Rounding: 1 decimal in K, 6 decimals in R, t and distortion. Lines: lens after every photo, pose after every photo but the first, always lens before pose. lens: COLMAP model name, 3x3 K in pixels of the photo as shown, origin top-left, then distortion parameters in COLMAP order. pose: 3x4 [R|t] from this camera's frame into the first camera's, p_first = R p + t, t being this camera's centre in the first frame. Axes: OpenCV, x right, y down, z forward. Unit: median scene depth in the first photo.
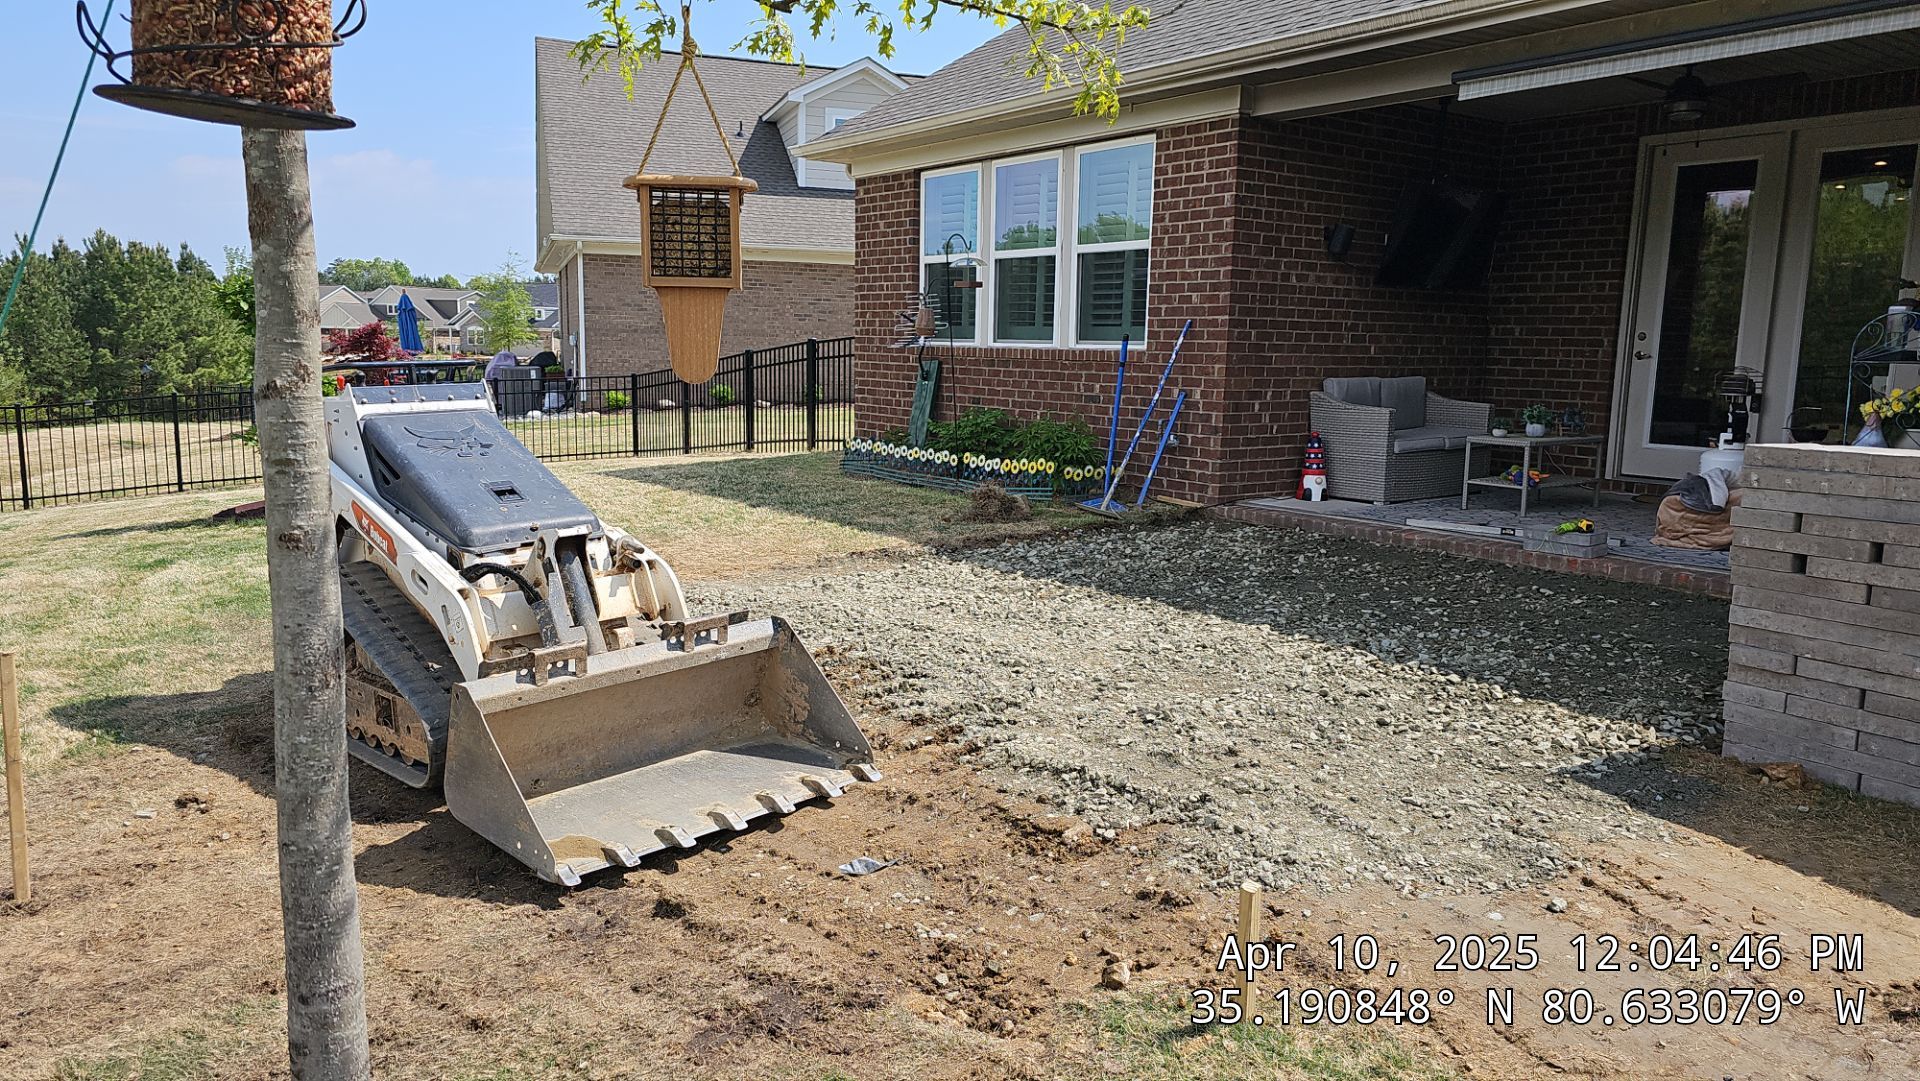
lens RADIAL K [[1263.7, 0, 971.1], [0, 1263.7, 531.2], [0, 0, 1]] dist [0.129852, -0.186848]
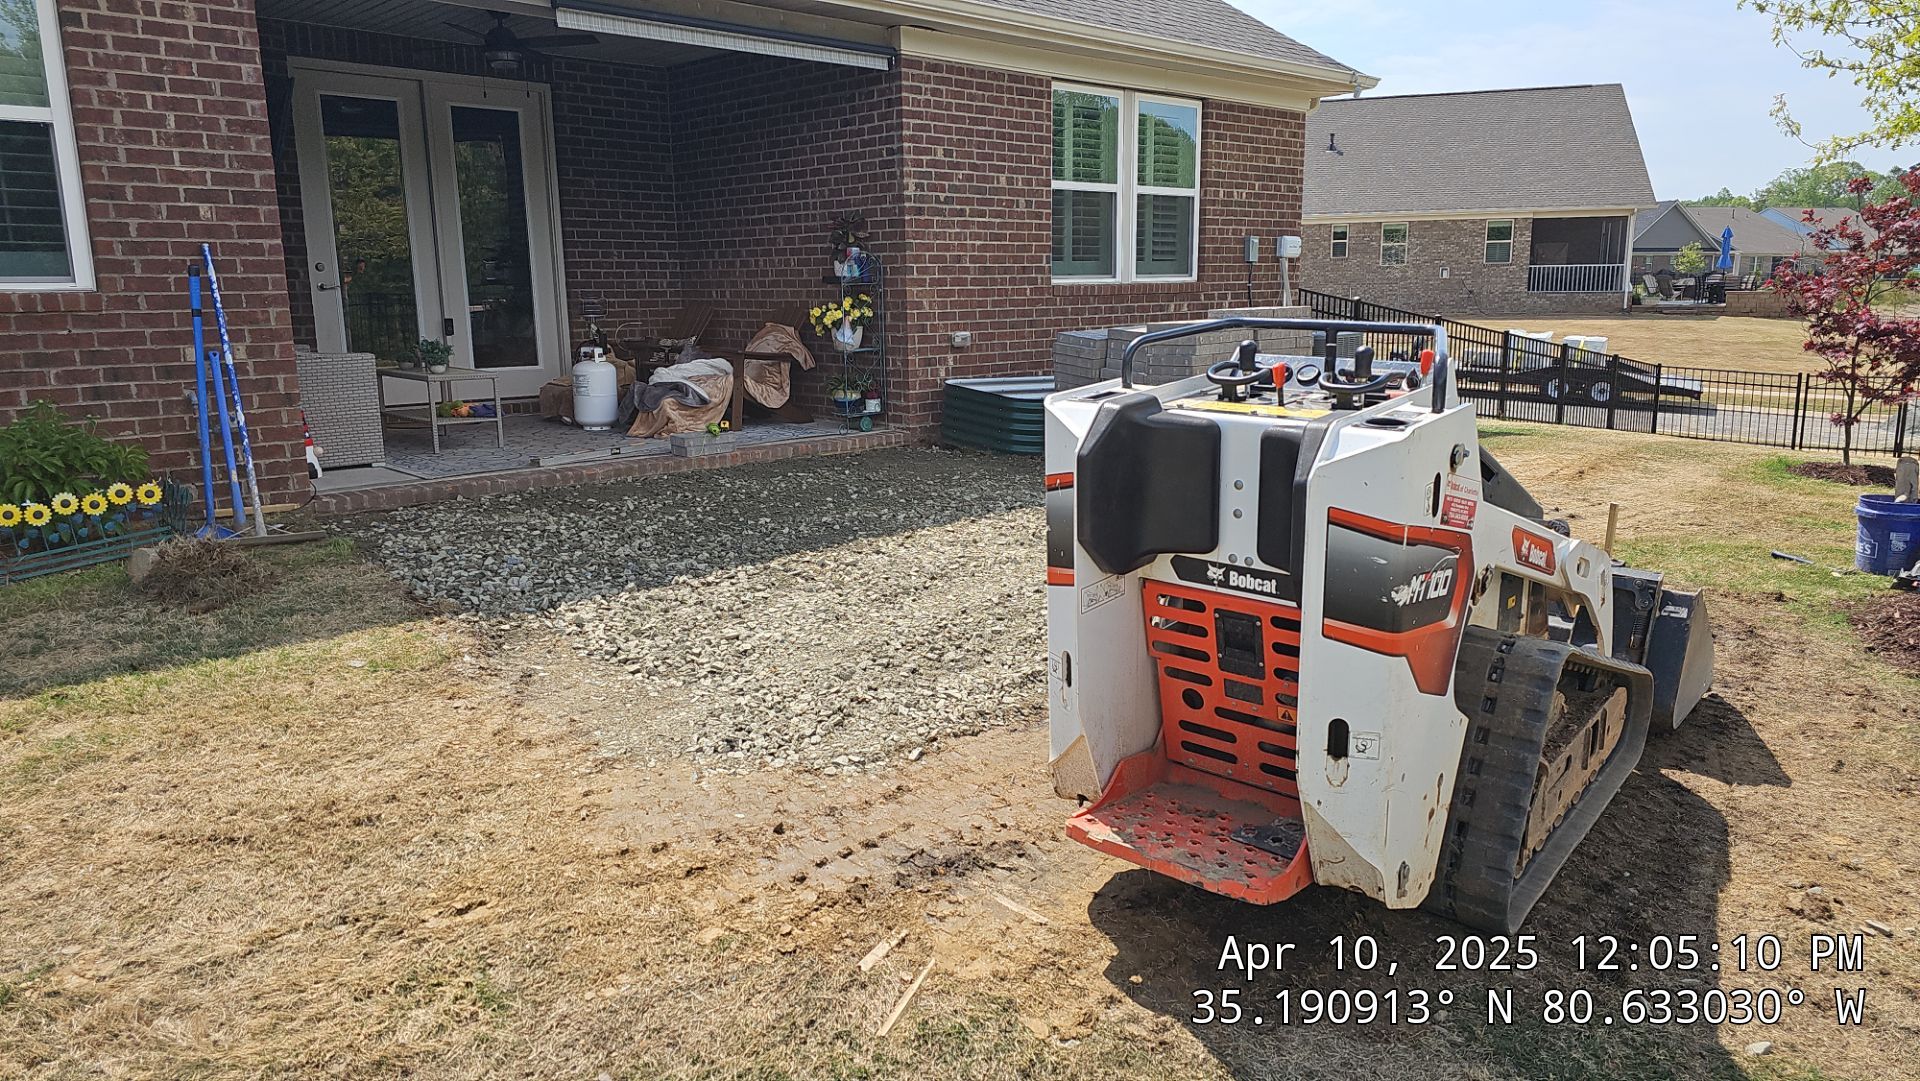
lens RADIAL K [[1271.8, 0, 942.5], [0, 1271.8, 528.6], [0, 0, 1]] dist [0.083732, -0.057635]
pose [[-0.083423, -0.209176, 0.974313, -0.579914], [0.155748, 0.962969, 0.220076, -0.114405], [-0.984268, 0.170107, -0.047755, 0.690569]]
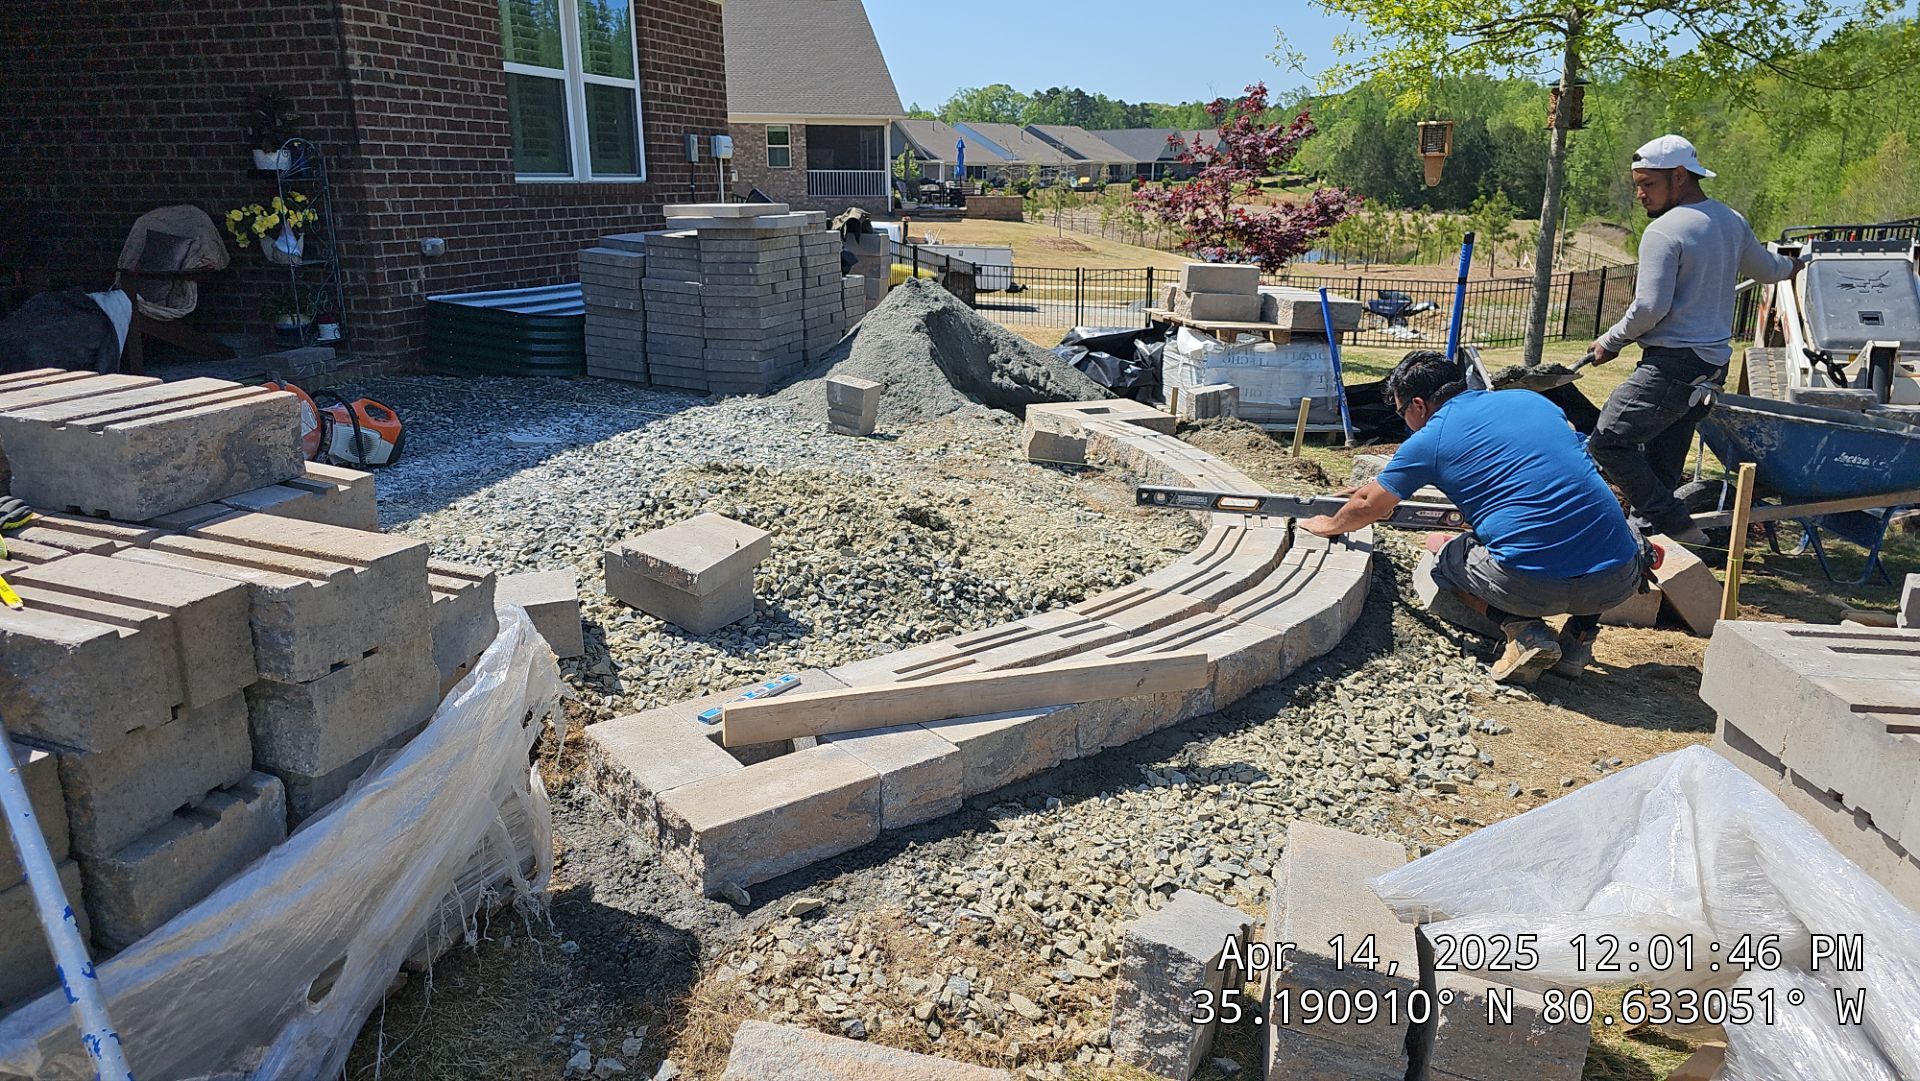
lens RADIAL K [[1300.0, 0, 939.0], [0, 1300.0, 550.5], [0, 0, 1]] dist [0.050705, -0.062982]
pose [[-0.586084, -0.243421, 0.772820, -0.490399], [0.107397, 0.922051, 0.371872, -0.139016], [-0.803101, 0.300946, -0.514257, 0.854224]]
